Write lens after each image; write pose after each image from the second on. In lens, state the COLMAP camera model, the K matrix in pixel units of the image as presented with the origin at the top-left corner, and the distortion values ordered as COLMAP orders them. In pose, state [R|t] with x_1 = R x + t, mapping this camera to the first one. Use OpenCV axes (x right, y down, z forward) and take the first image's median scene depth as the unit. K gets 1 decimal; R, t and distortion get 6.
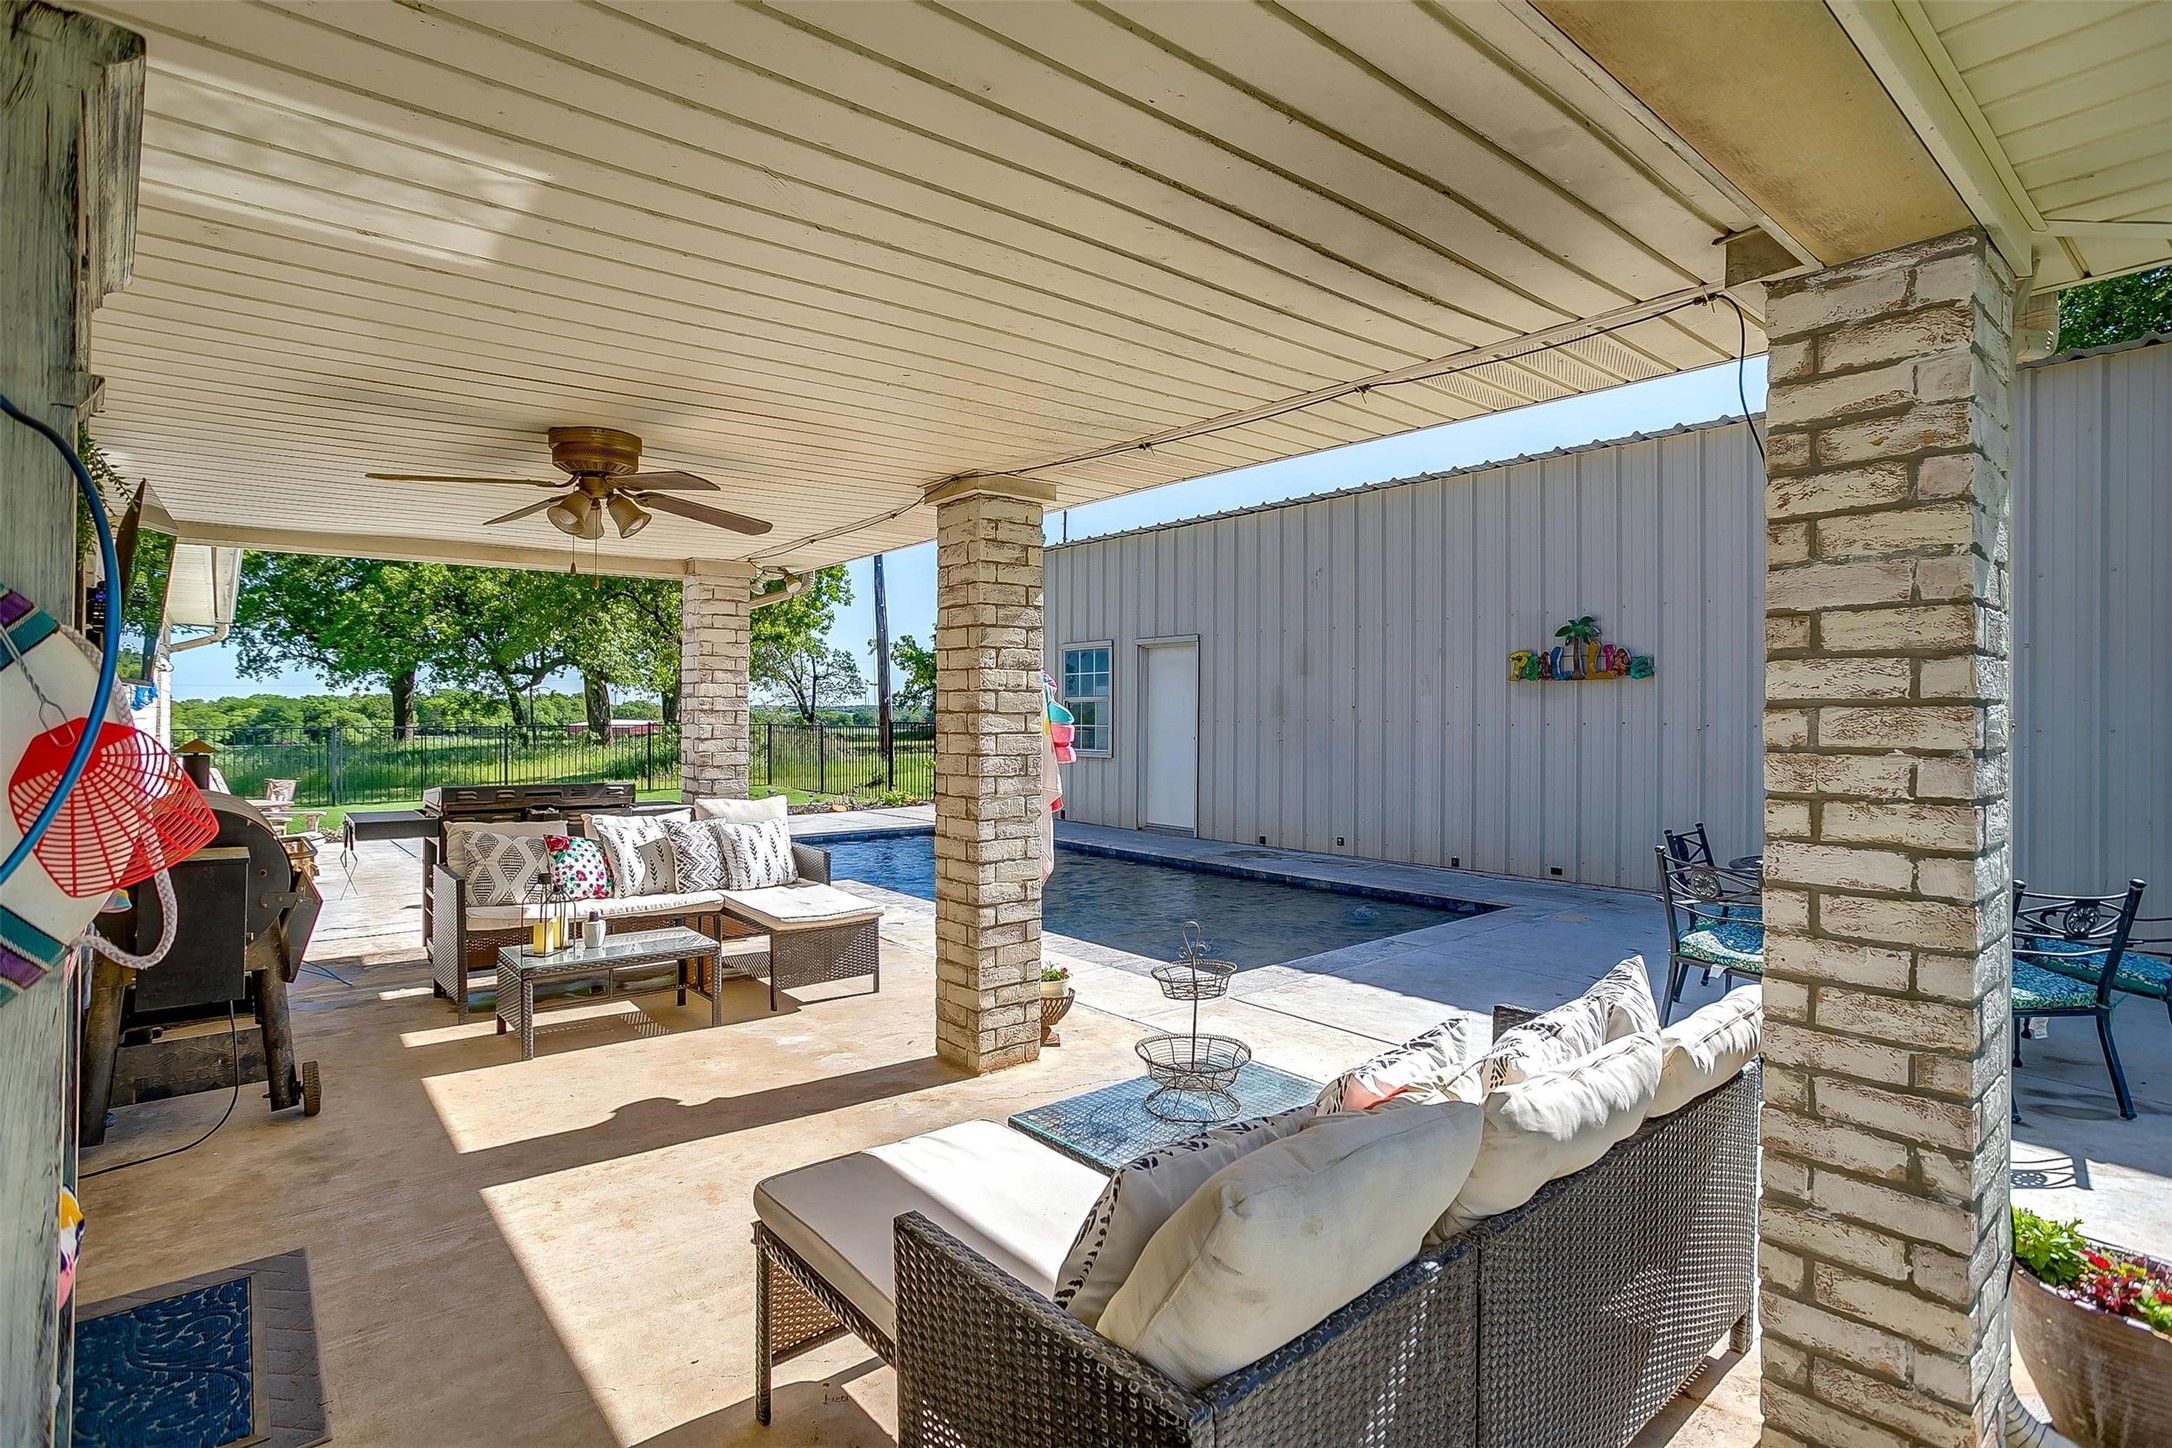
lens RADIAL K [[1058.2, 0, 1089.4], [0, 1058.2, 714.3], [0, 0, 1]] dist [-0.048189, 0.023354]
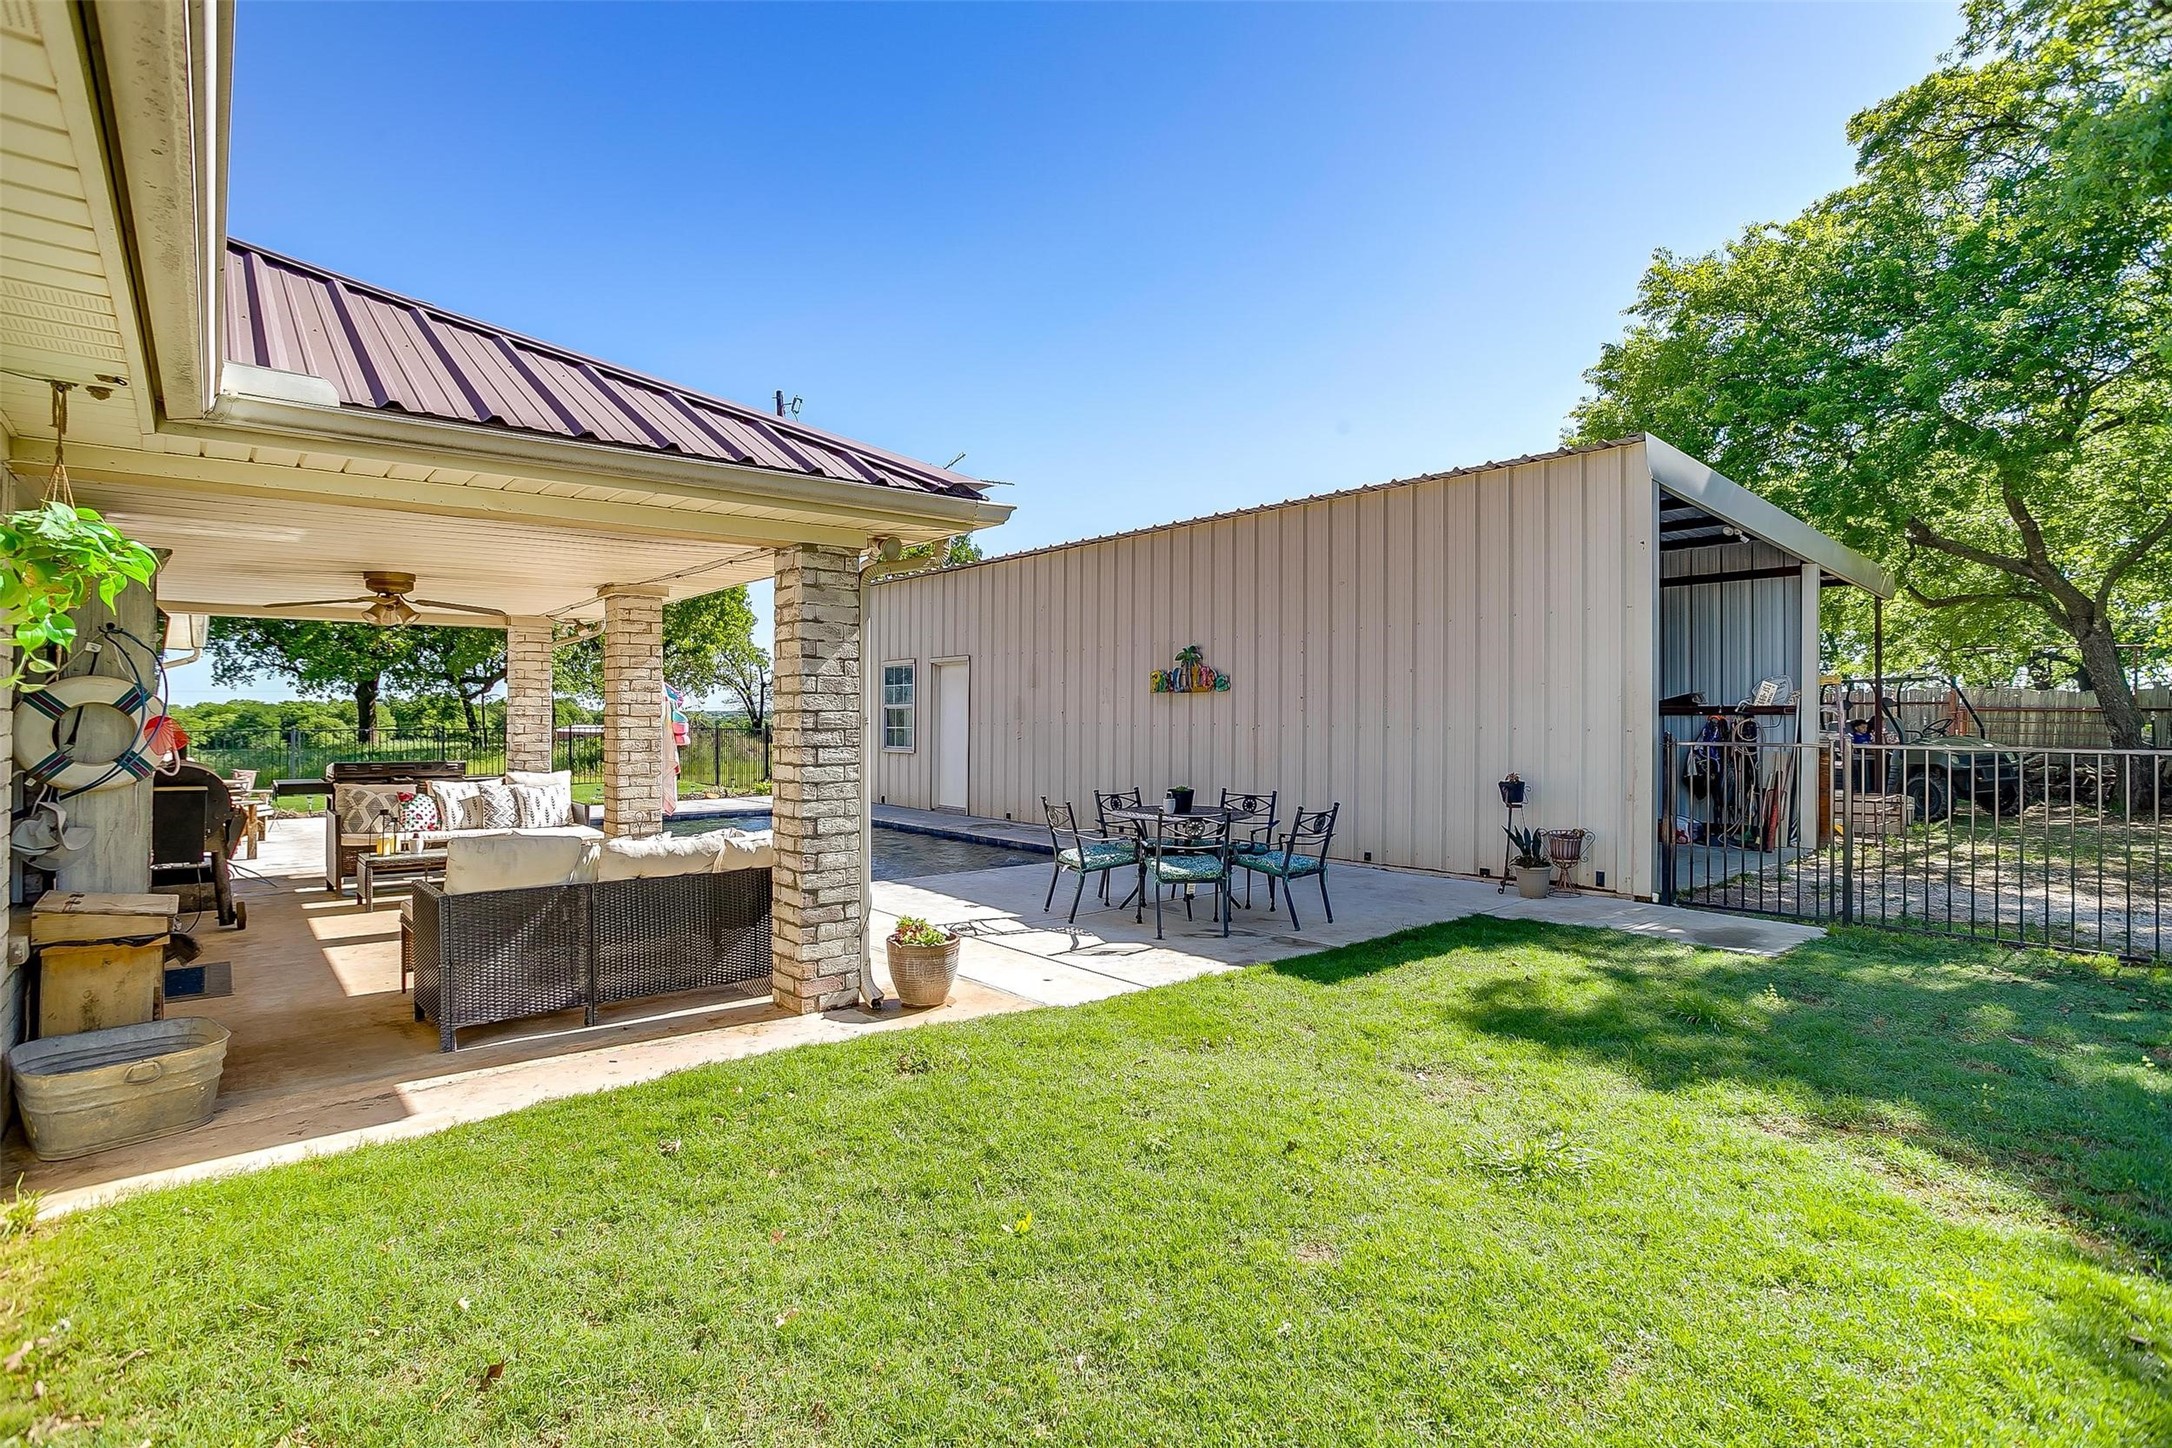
lens RADIAL K [[1058.2, 0, 1093.3], [0, 1058.2, 715.1], [0, 0, 1]] dist [-0.048189, 0.023354]
pose [[0.999883, -0.000319, 0.015315, 0.253001], [0.000384, 0.999991, -0.004234, 0.001843], [-0.015314, 0.004239, 0.999874, -0.298433]]
